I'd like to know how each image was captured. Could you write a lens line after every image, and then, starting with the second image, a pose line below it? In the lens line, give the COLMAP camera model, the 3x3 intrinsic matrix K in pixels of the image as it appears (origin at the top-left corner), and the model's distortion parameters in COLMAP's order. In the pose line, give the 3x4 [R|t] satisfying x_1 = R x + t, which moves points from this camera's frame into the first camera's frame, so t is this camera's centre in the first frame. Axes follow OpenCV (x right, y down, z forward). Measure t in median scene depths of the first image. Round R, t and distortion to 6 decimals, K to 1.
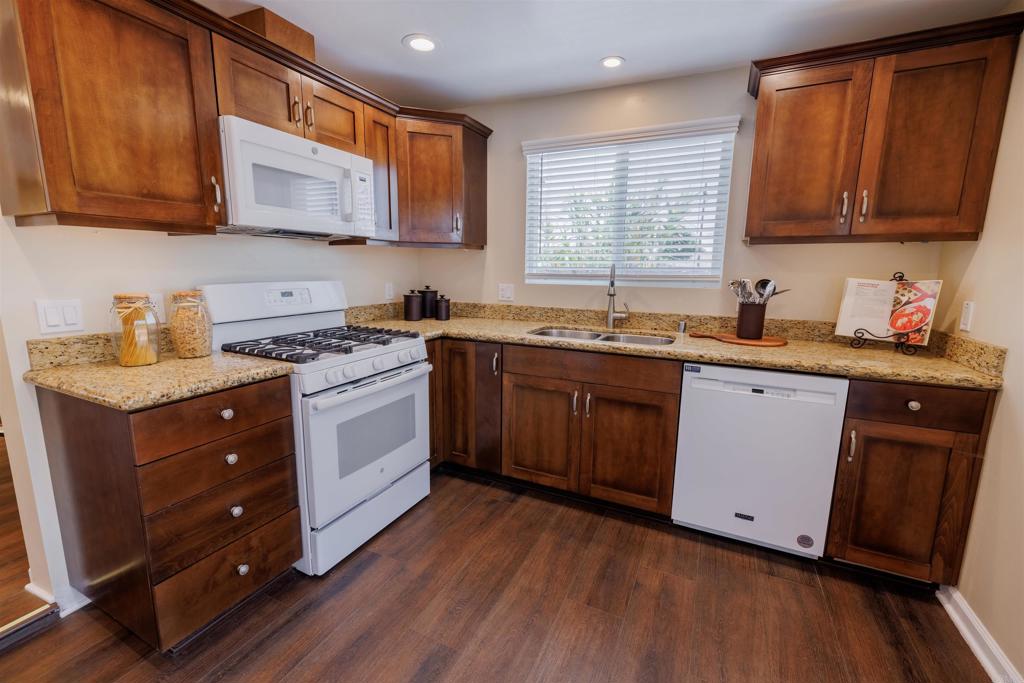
lens RADIAL K [[428.2, 0, 506.3], [0, 428.2, 339.2], [0, 0, 1]] dist [0.000434, -0.000101]
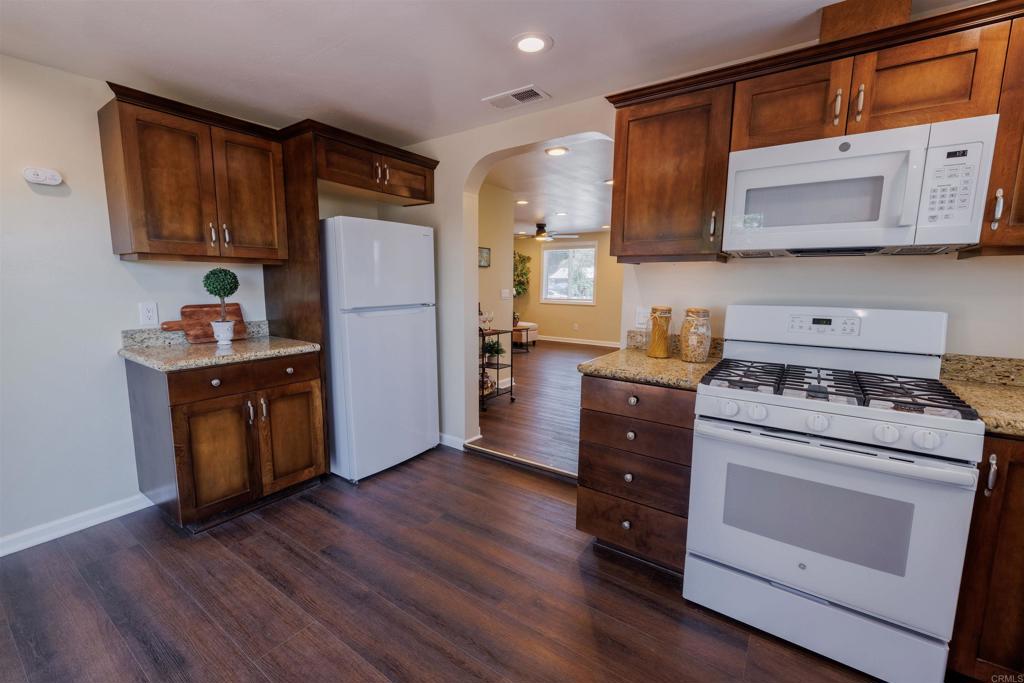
lens RADIAL K [[428.2, 0, 506.3], [0, 428.2, 339.2], [0, 0, 1]] dist [0.000434, -0.000101]
pose [[-0.149703, 0.119835, -0.981442, 0.517361], [-0.176817, 0.973382, 0.145821, -0.099844], [0.972792, 0.195366, -0.124529, 0.593372]]
